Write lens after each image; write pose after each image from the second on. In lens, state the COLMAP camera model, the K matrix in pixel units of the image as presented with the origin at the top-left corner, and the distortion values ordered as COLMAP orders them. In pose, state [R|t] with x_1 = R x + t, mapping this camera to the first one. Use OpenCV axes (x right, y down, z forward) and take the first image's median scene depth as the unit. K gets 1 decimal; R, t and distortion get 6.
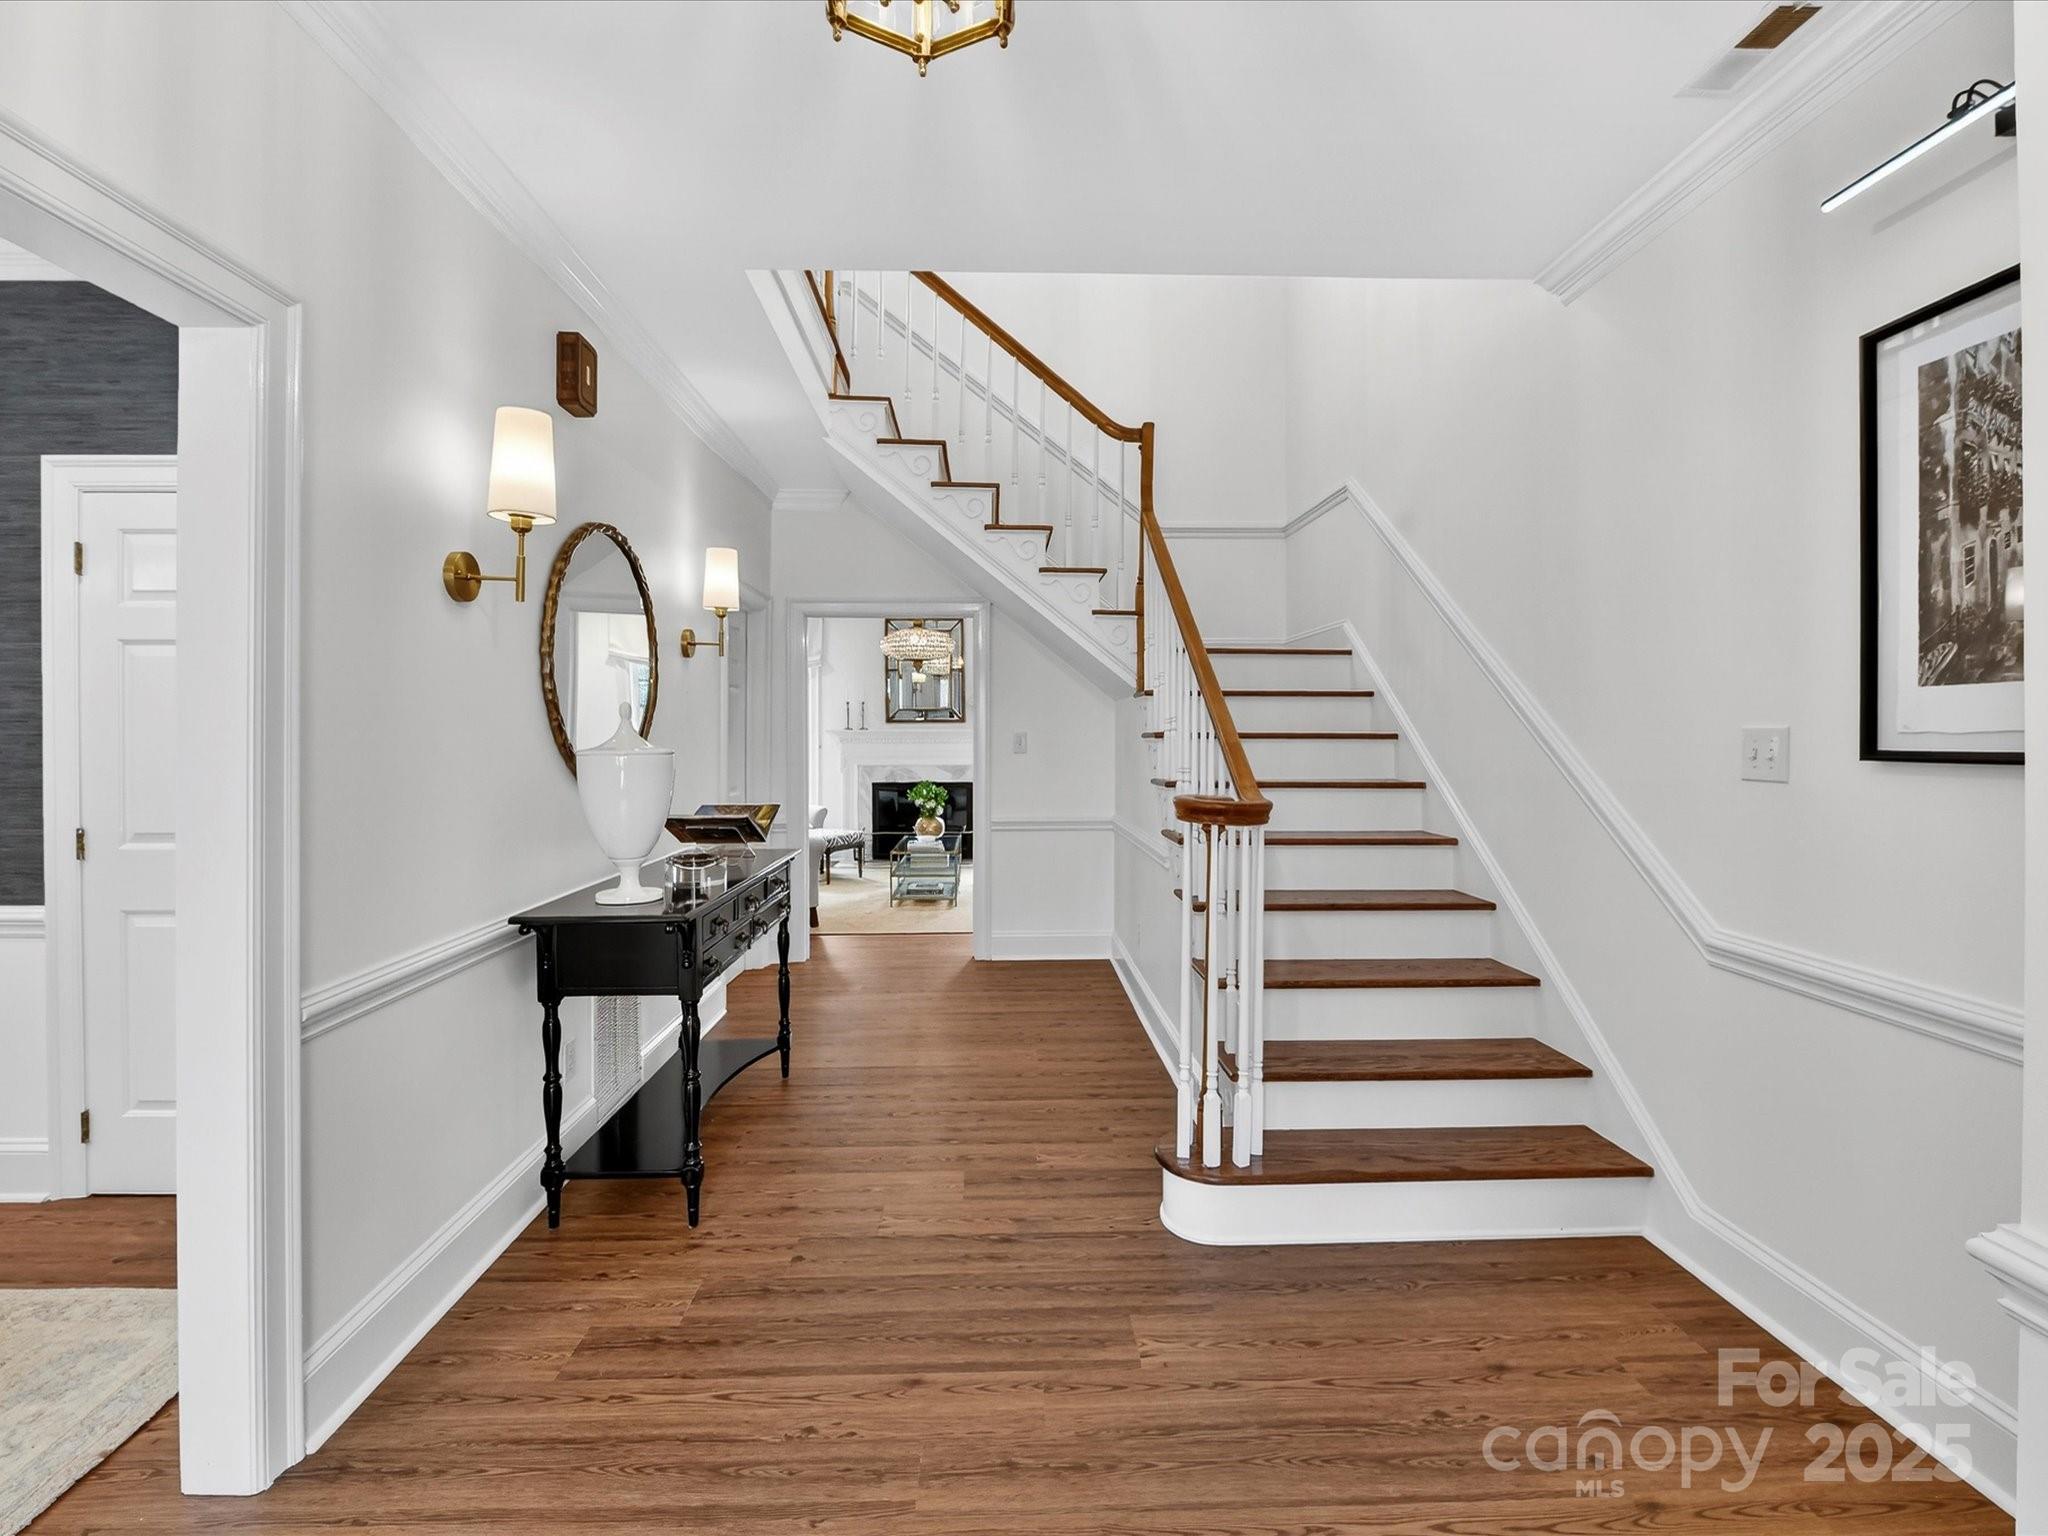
lens RADIAL K [[914.7, 0, 1016.6], [0, 914.7, 741.7], [0, 0, 1]] dist [0.006905, -0.006191]
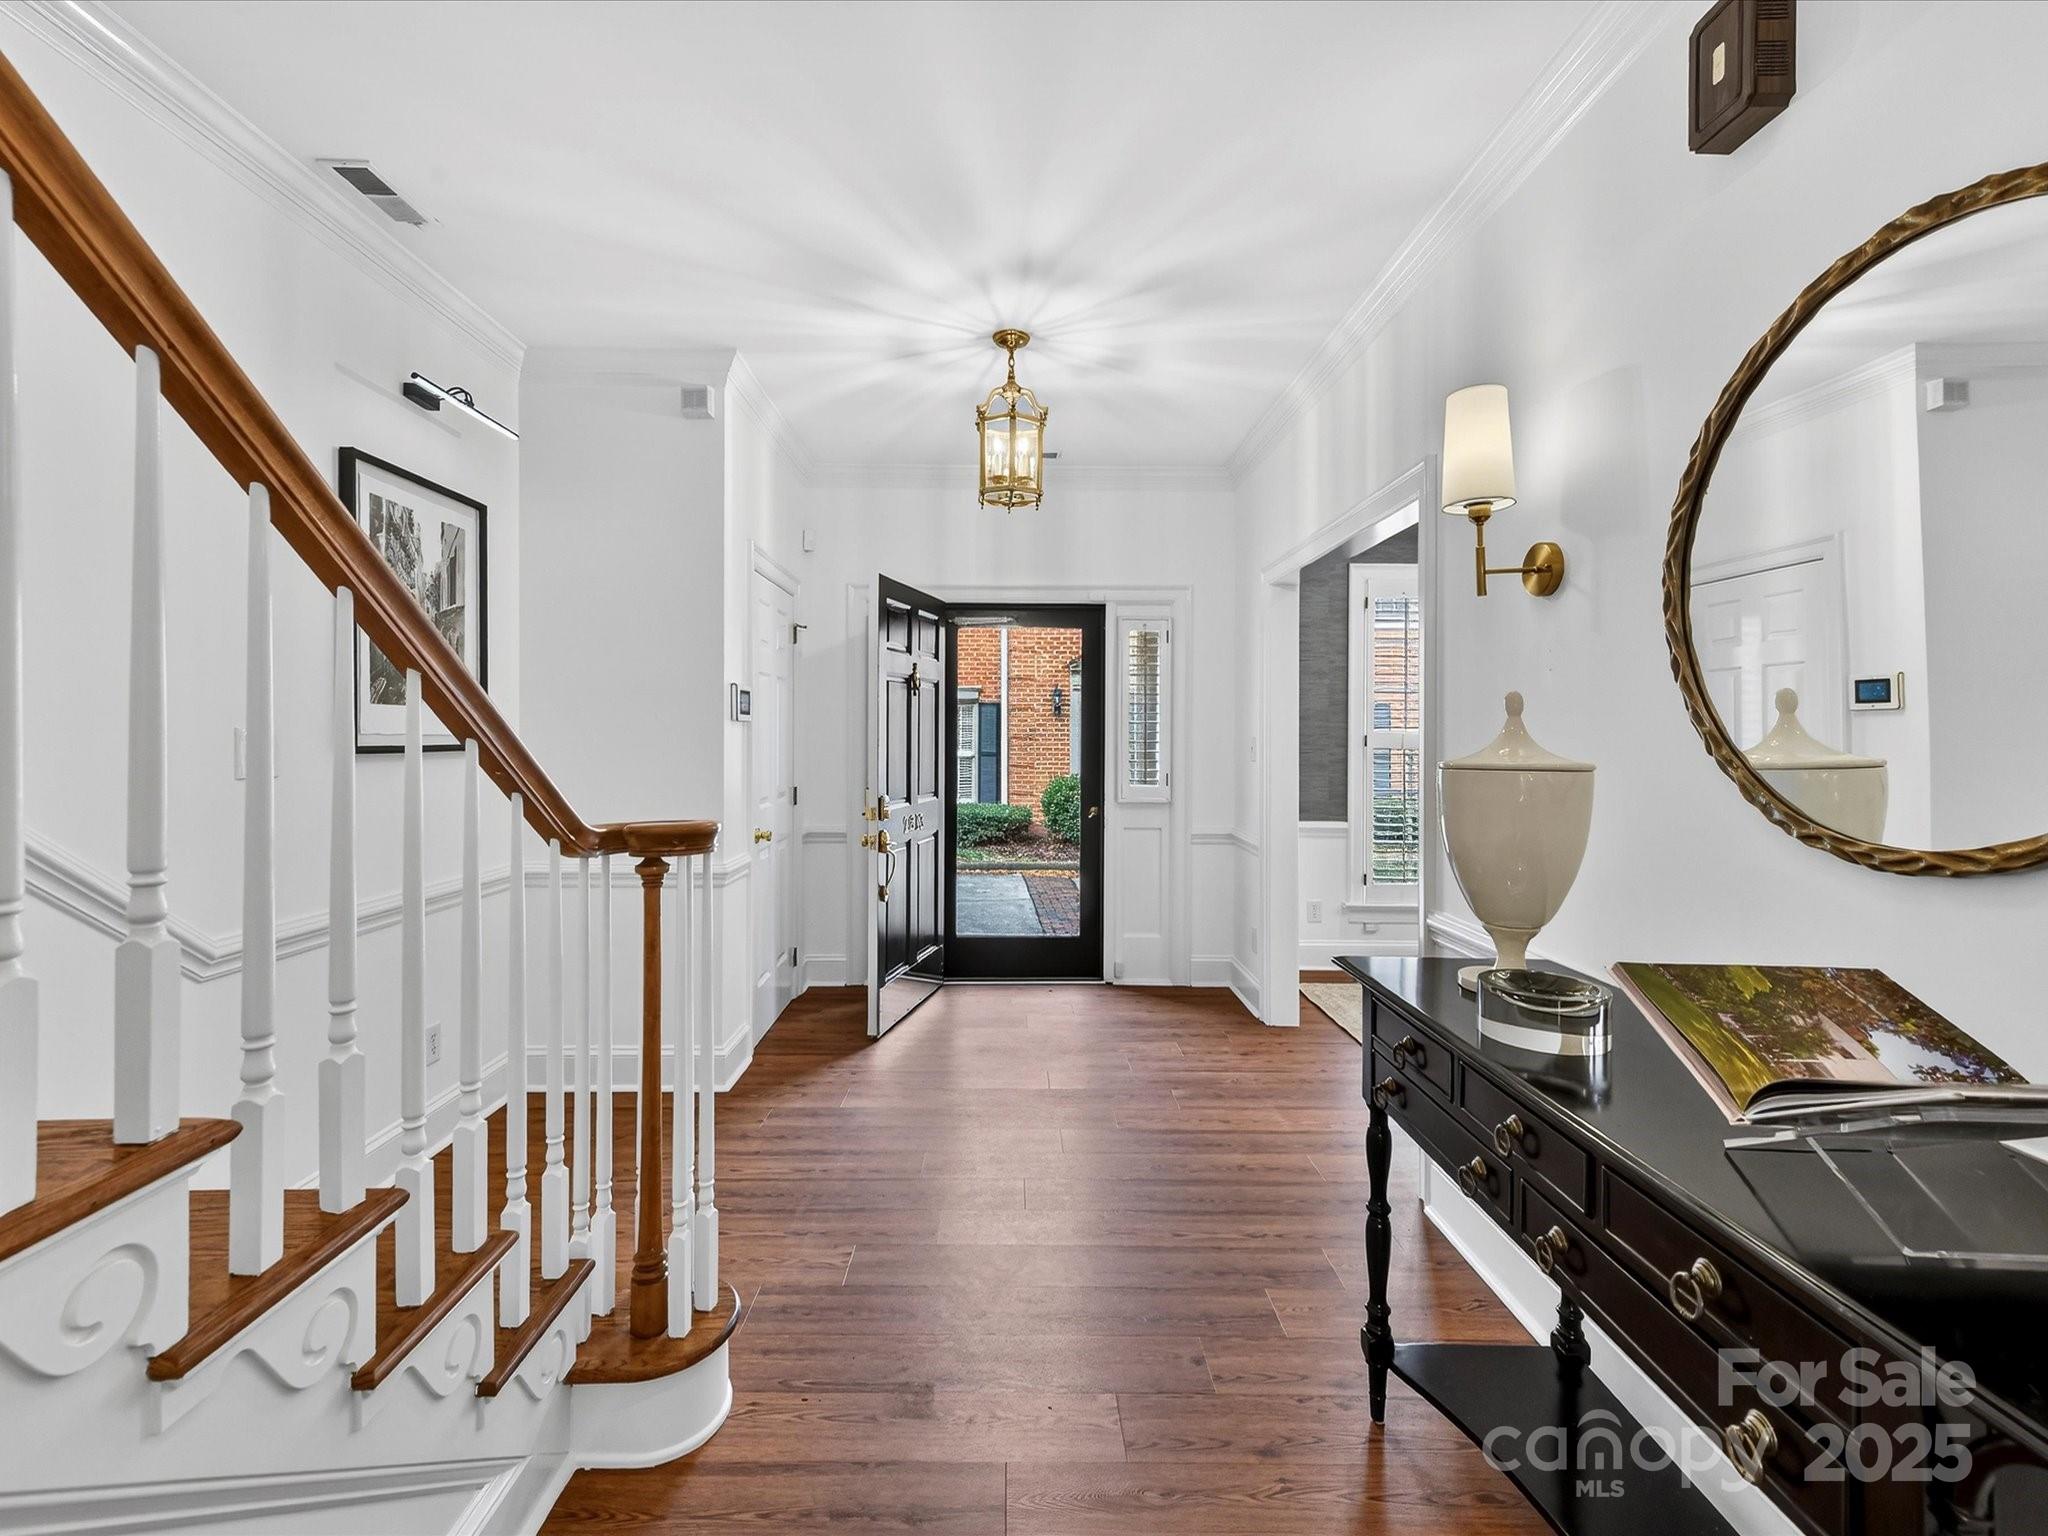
lens RADIAL K [[914.7, 0, 1016.6], [0, 914.7, 741.7], [0, 0, 1]] dist [0.006905, -0.006191]
pose [[-0.999743, -0.002059, 0.022580, -0.118025], [-0.001610, 0.999801, 0.019892, -0.029468], [-0.022617, 0.019850, -0.999547, 2.427849]]
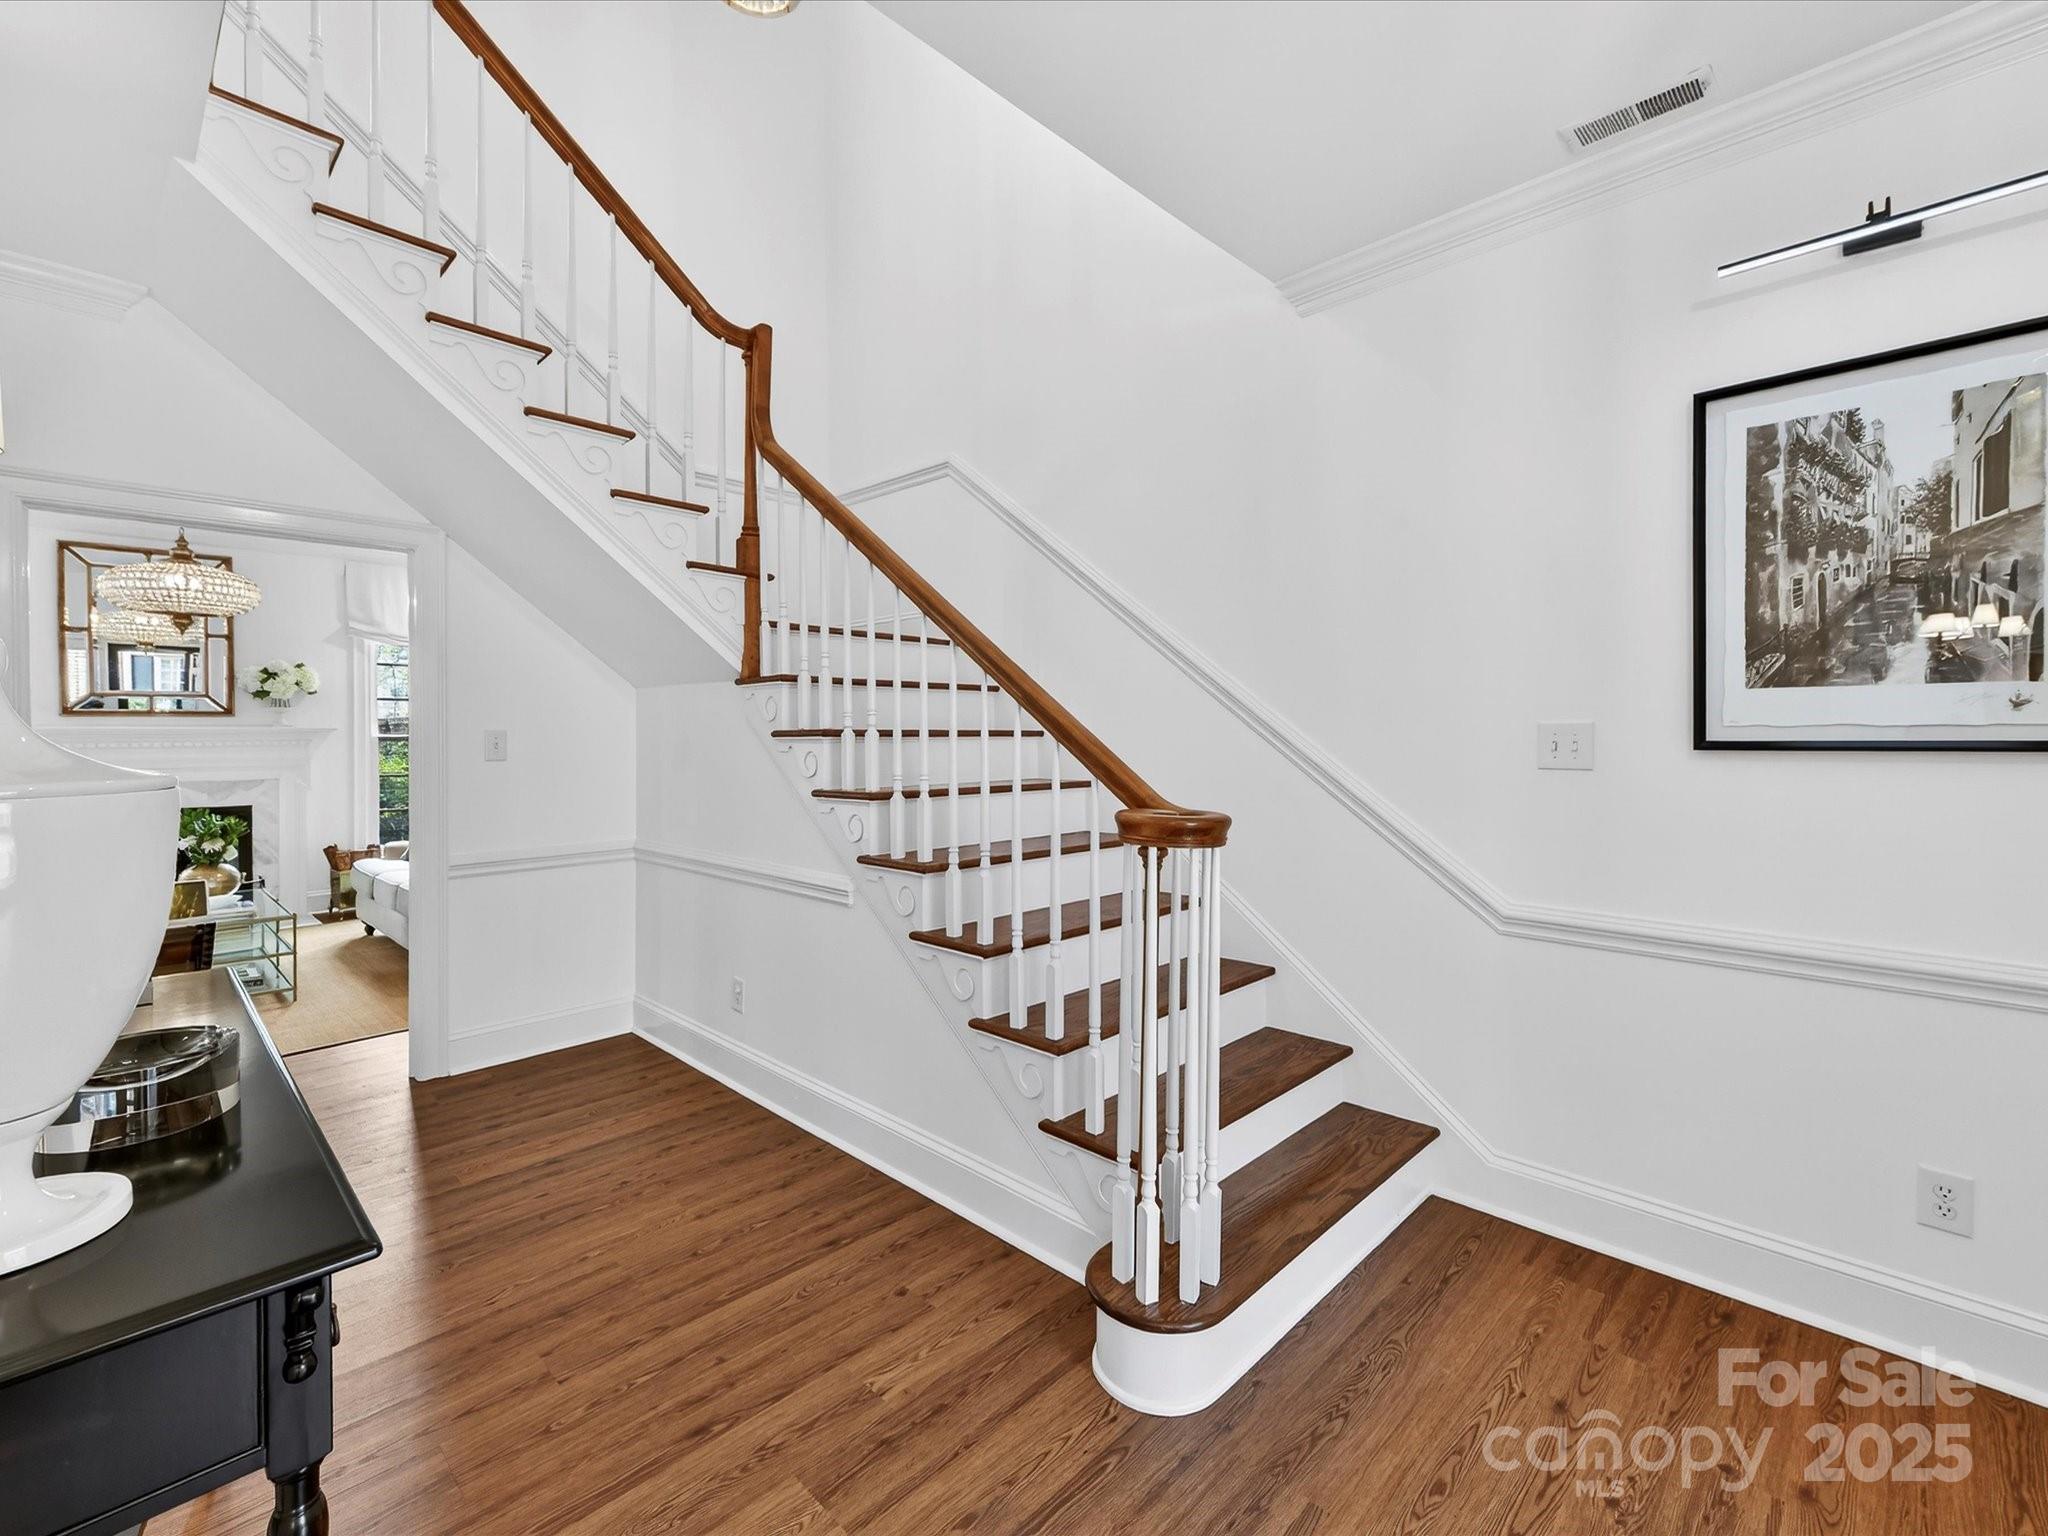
lens RADIAL K [[901.9, 0, 1004.8], [0, 901.9, 737.3], [0, 0, 1]] dist [0.016457, -0.000563]
pose [[0.730268, -0.006174, 0.683133, -0.561071], [0.008869, 0.999961, -0.000444, -0.002906], [-0.683103, 0.006382, 0.730294, 0.760961]]
